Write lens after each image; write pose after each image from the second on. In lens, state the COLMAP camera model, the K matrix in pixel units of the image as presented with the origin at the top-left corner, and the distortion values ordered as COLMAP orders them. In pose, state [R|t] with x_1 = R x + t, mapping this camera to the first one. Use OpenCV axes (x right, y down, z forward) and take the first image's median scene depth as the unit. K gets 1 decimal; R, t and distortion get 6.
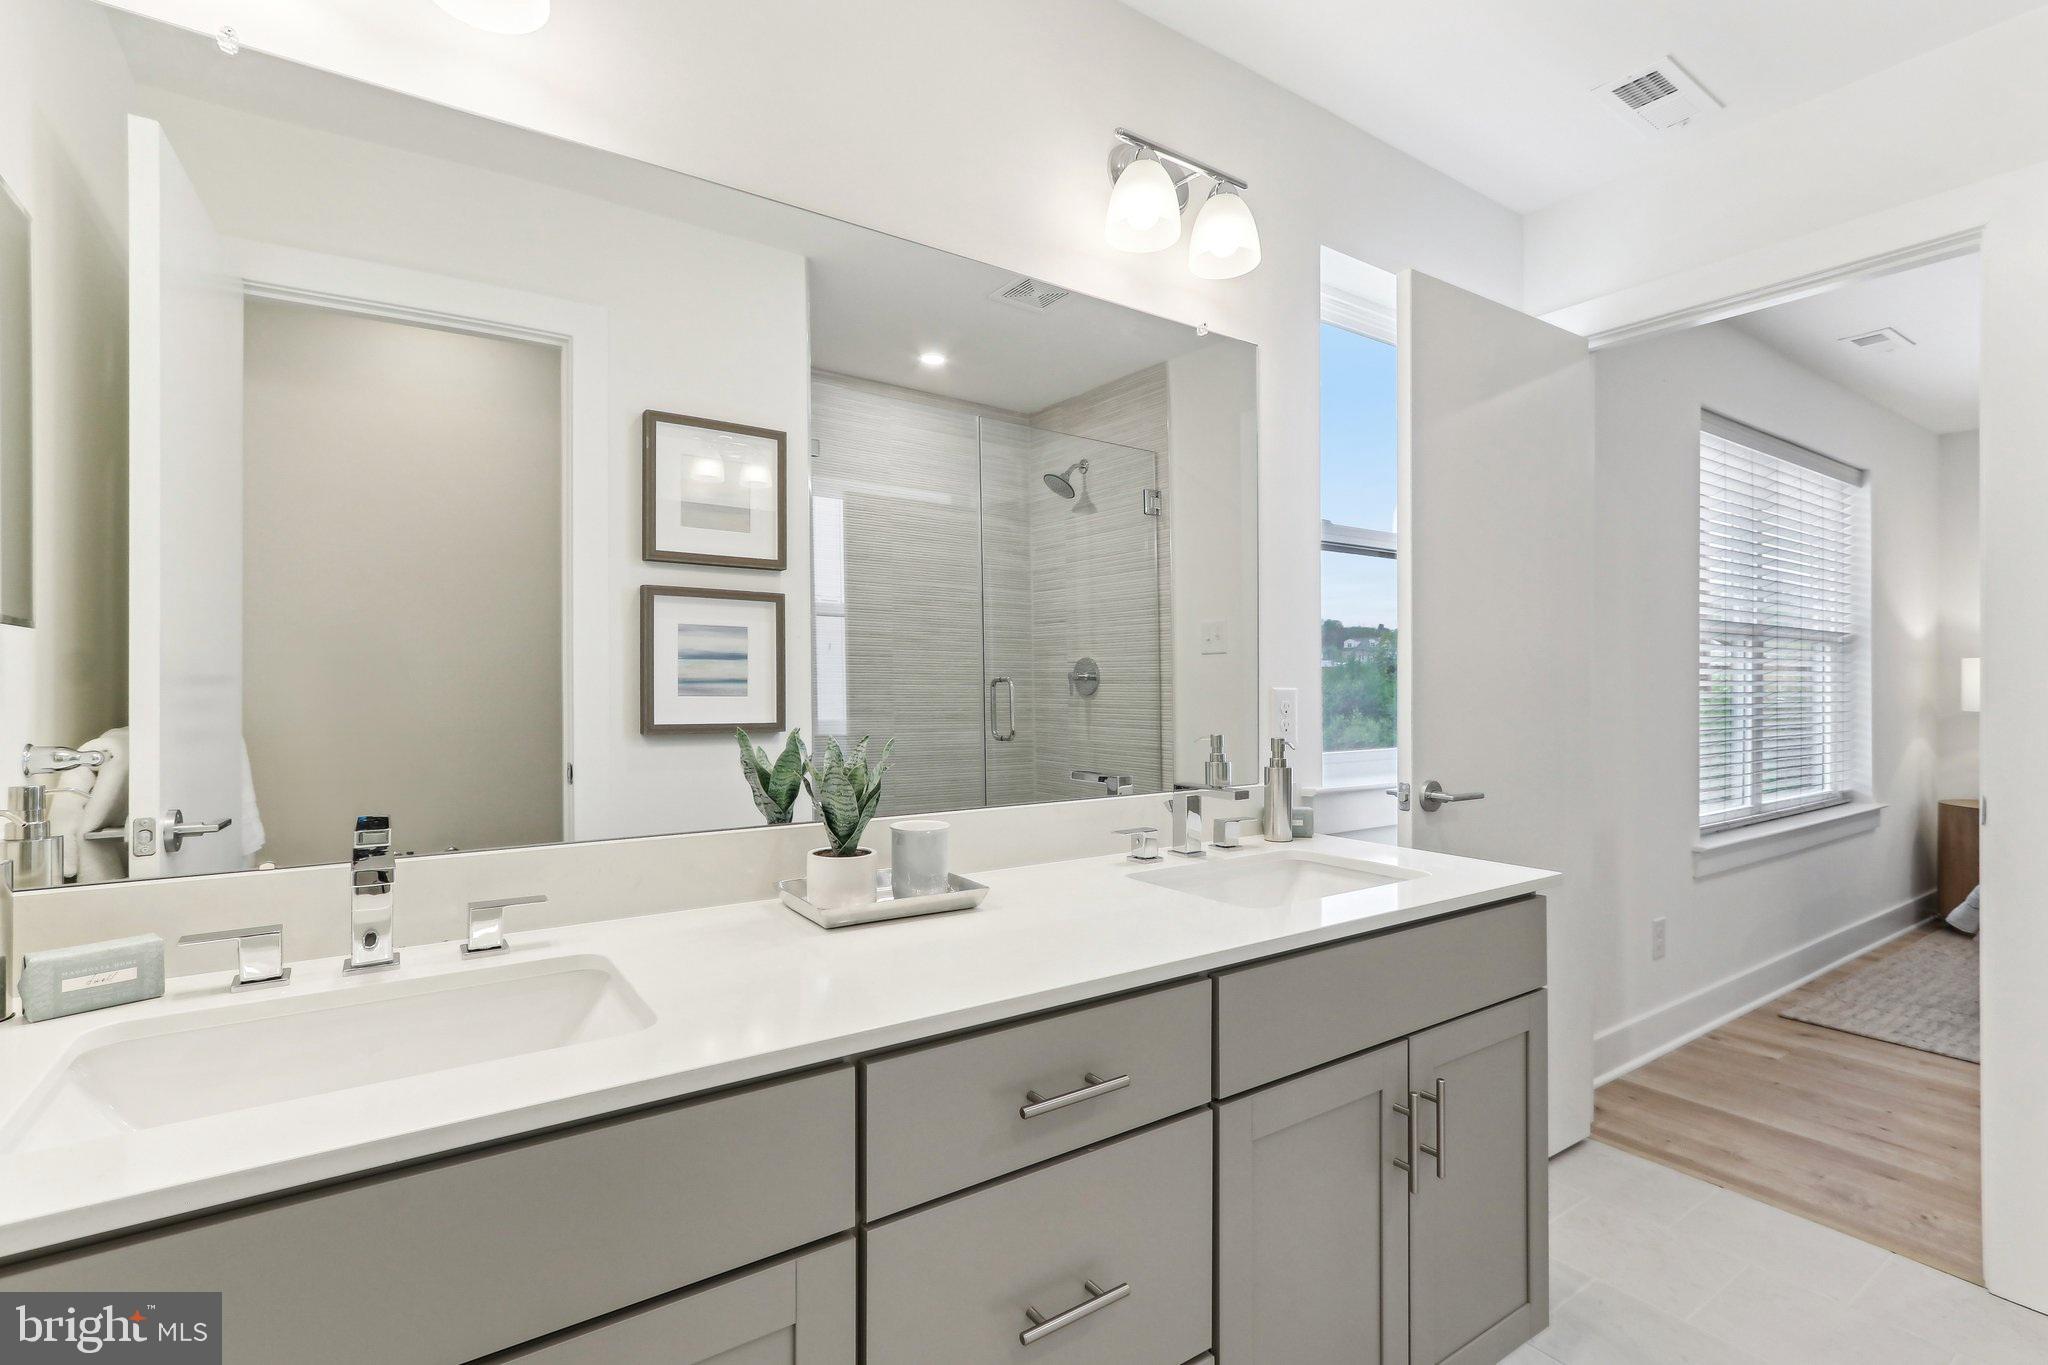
lens RADIAL K [[962.1, 0, 1023.1], [0, 962.1, 676.4], [0, 0, 1]] dist [-0.001289, -0.000618]
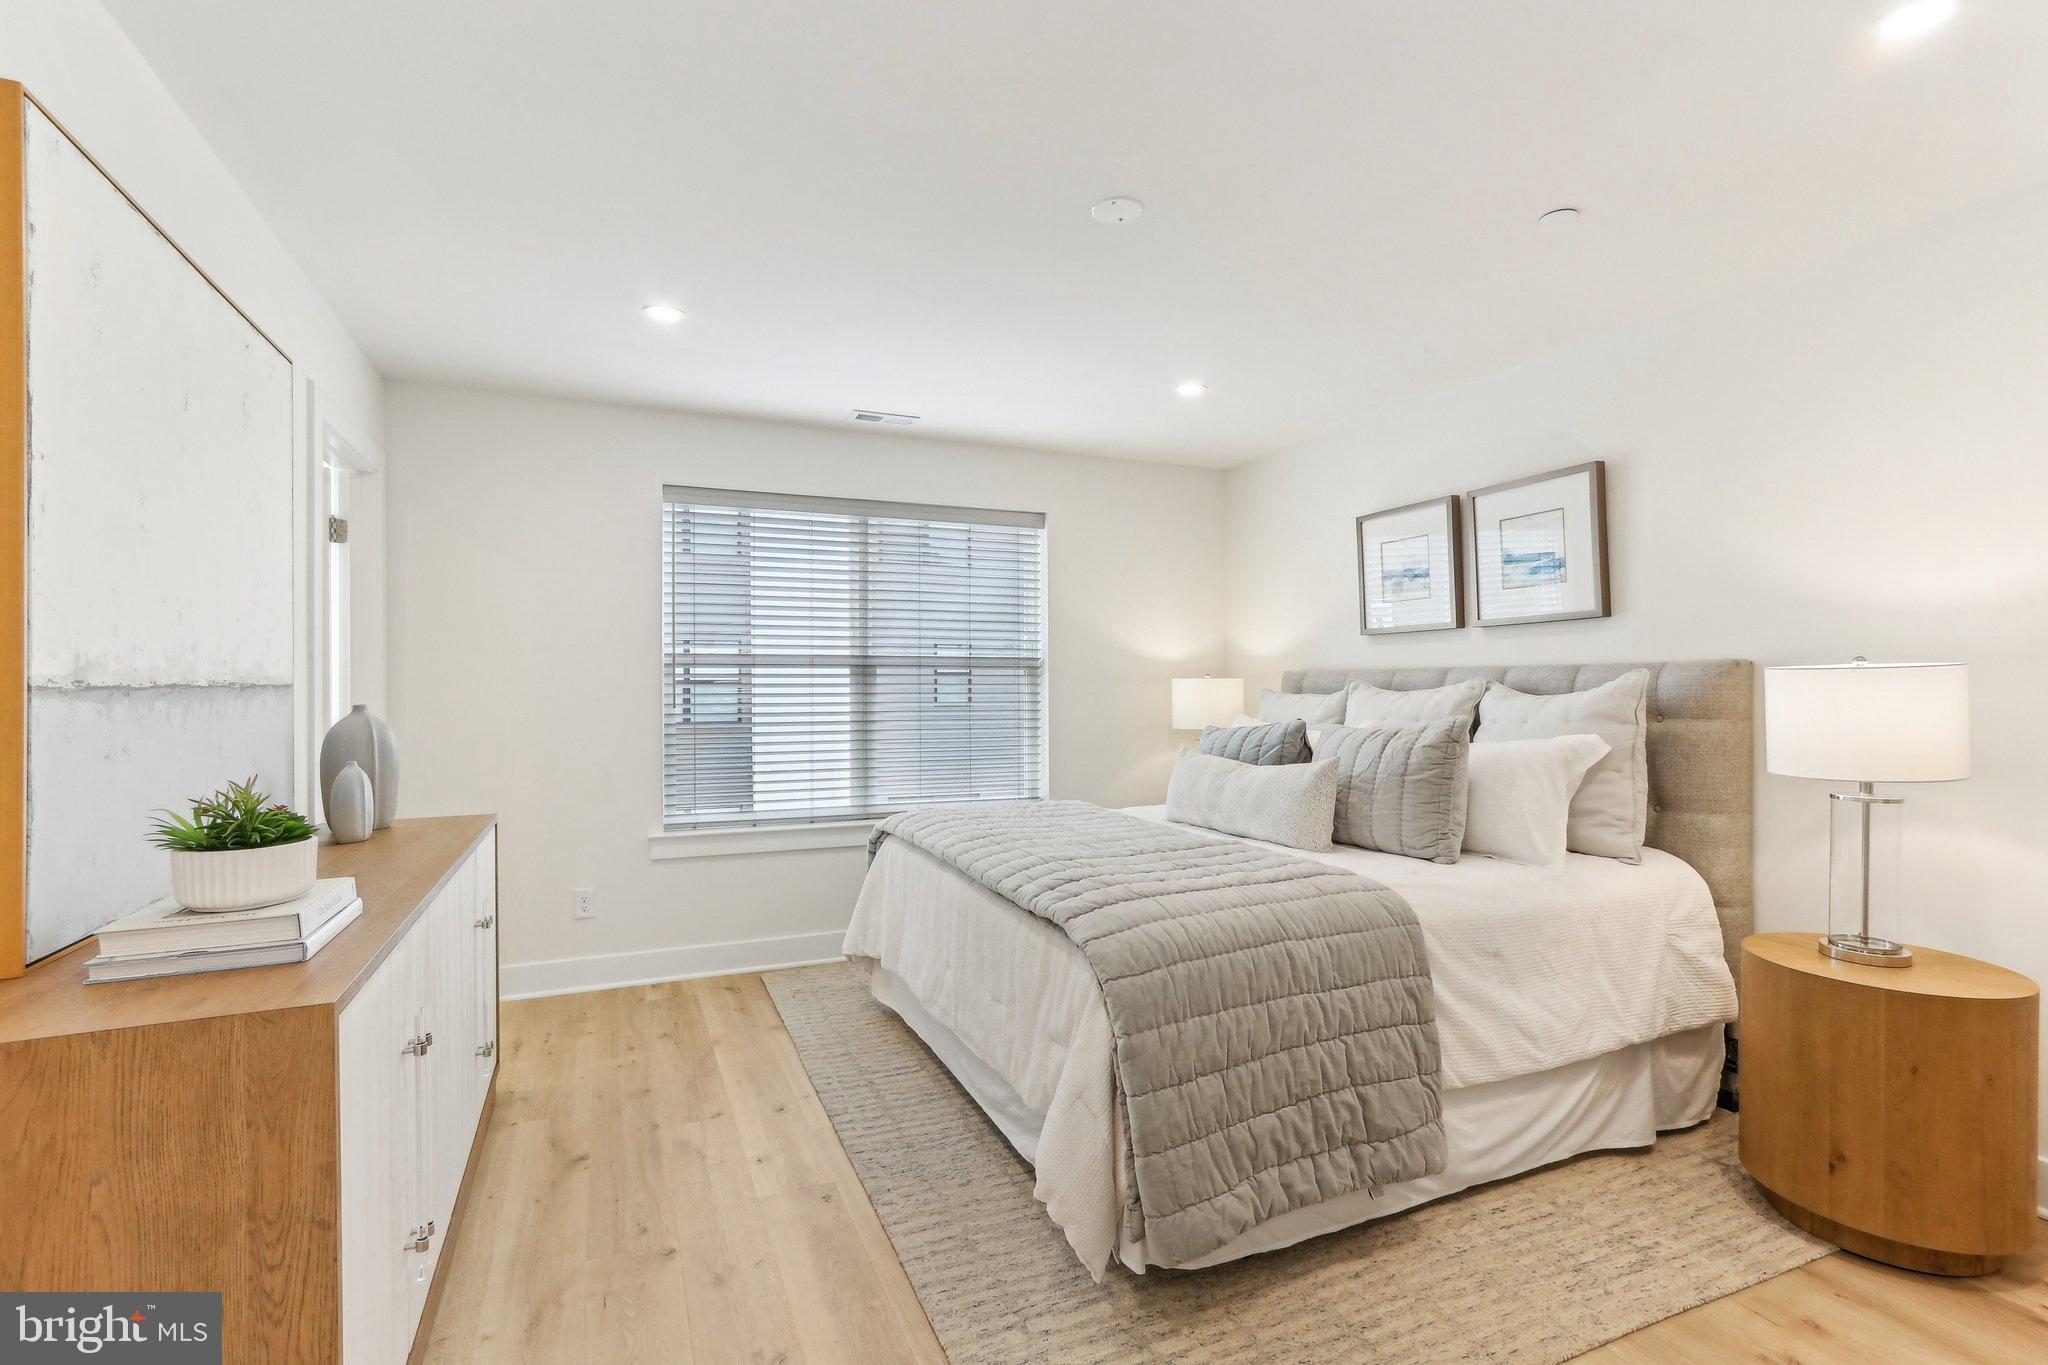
lens RADIAL K [[962.1, 0, 1023.1], [0, 962.1, 676.4], [0, 0, 1]] dist [-0.001289, -0.000618]
pose [[0.980610, -0.004484, -0.195920, 1.446306], [0.002989, 0.999964, -0.007929, -0.023096], [0.195949, 0.007190, 0.980588, -0.158982]]
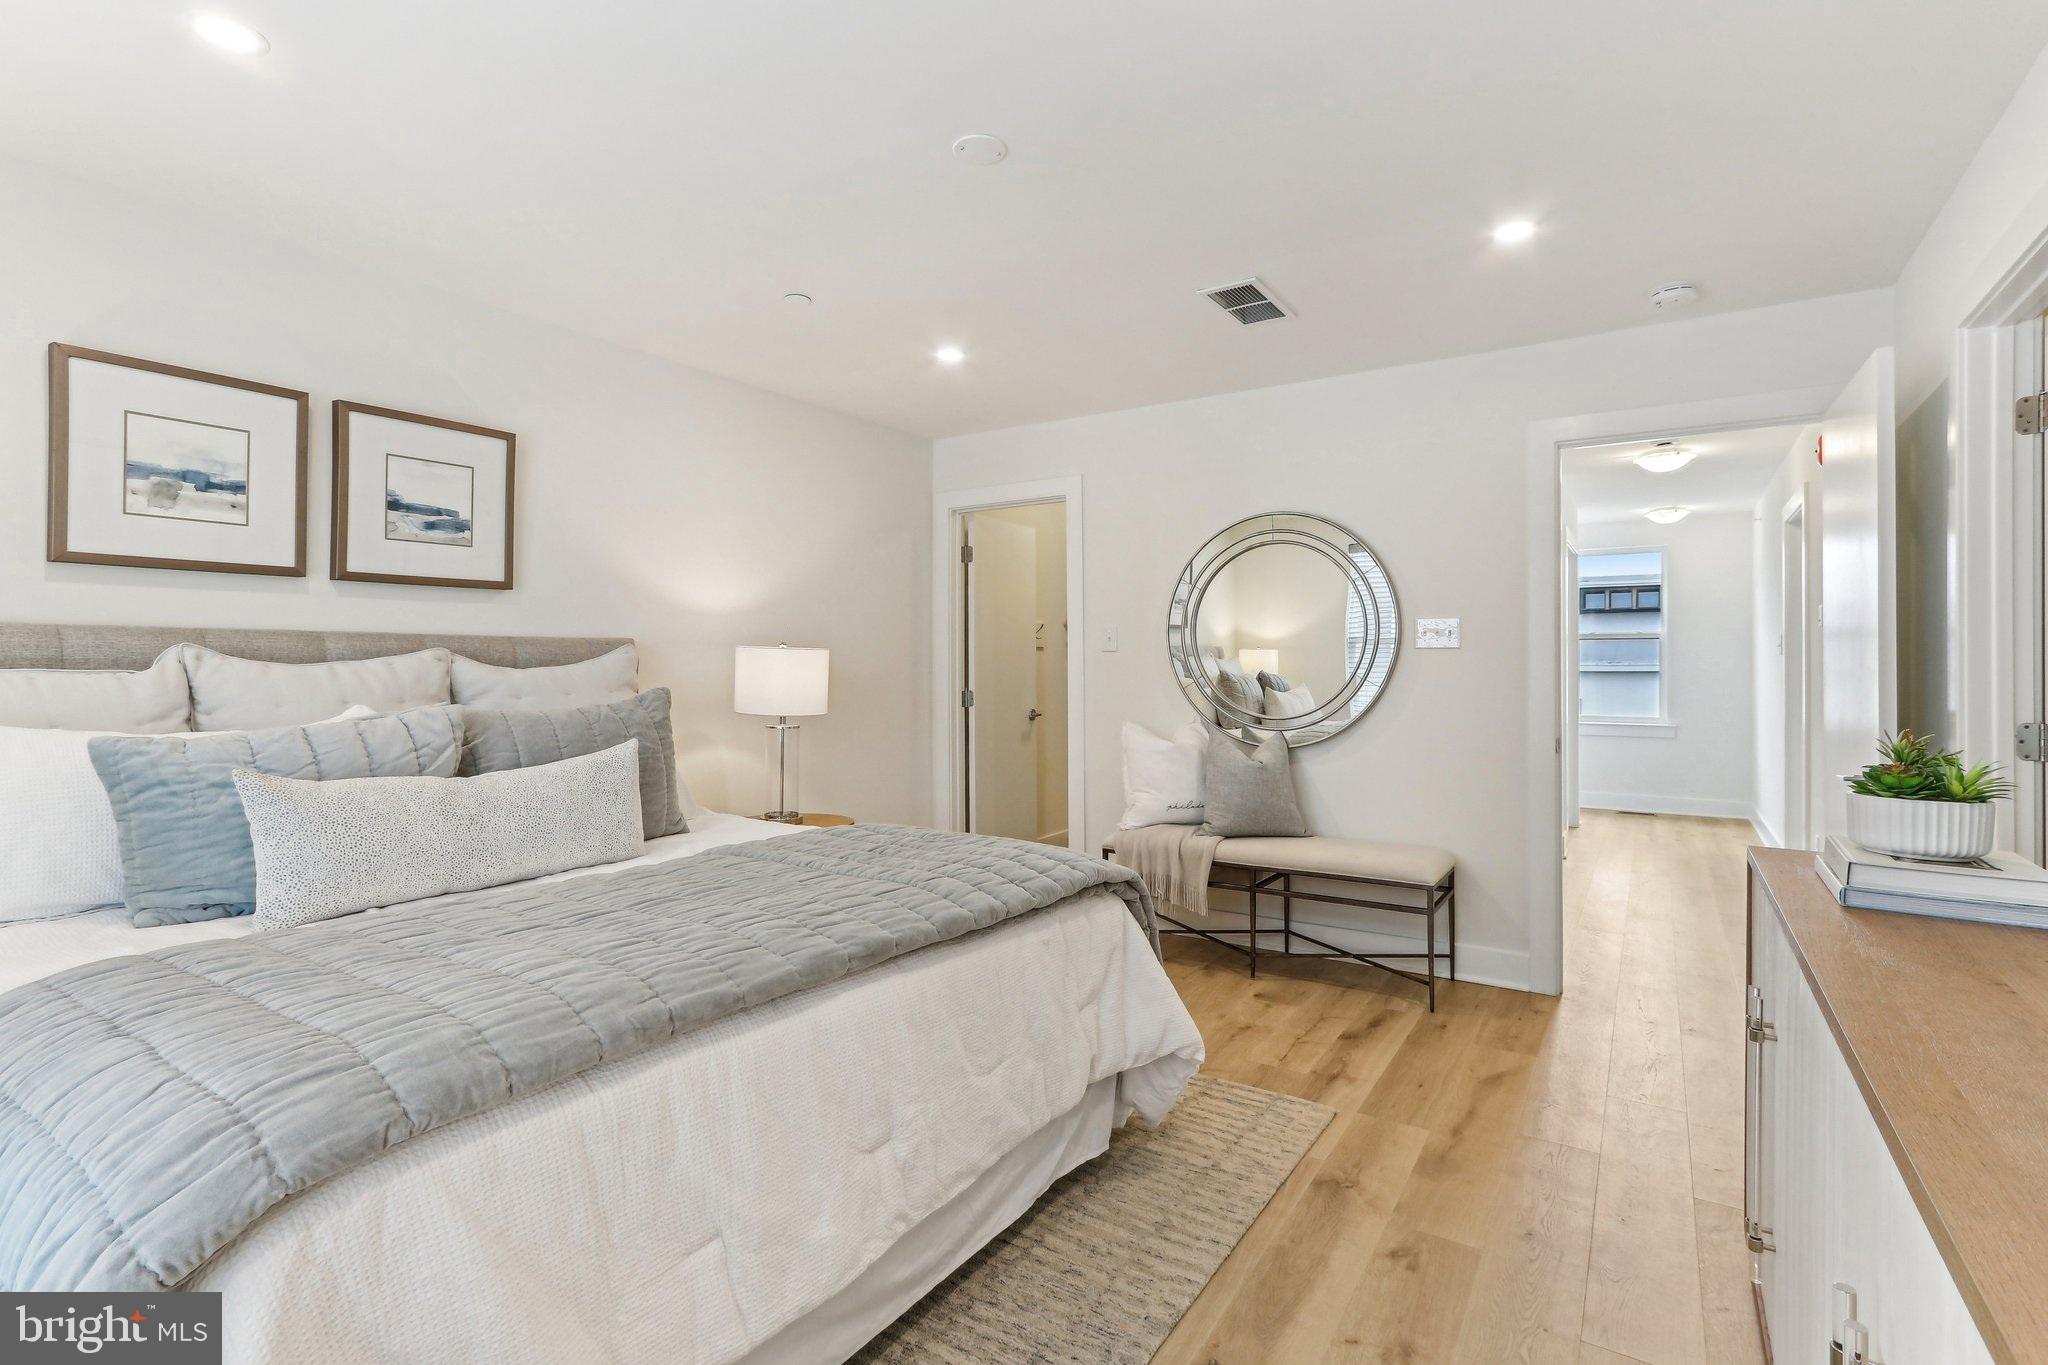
lens RADIAL K [[962.1, 0, 1023.1], [0, 962.1, 676.4], [0, 0, 1]] dist [-0.001289, -0.000618]
pose [[-0.377311, -0.013249, 0.925992, 0.703743], [-0.001403, 0.999905, 0.013735, -0.015707], [-0.926086, 0.003884, -0.377293, 0.836057]]
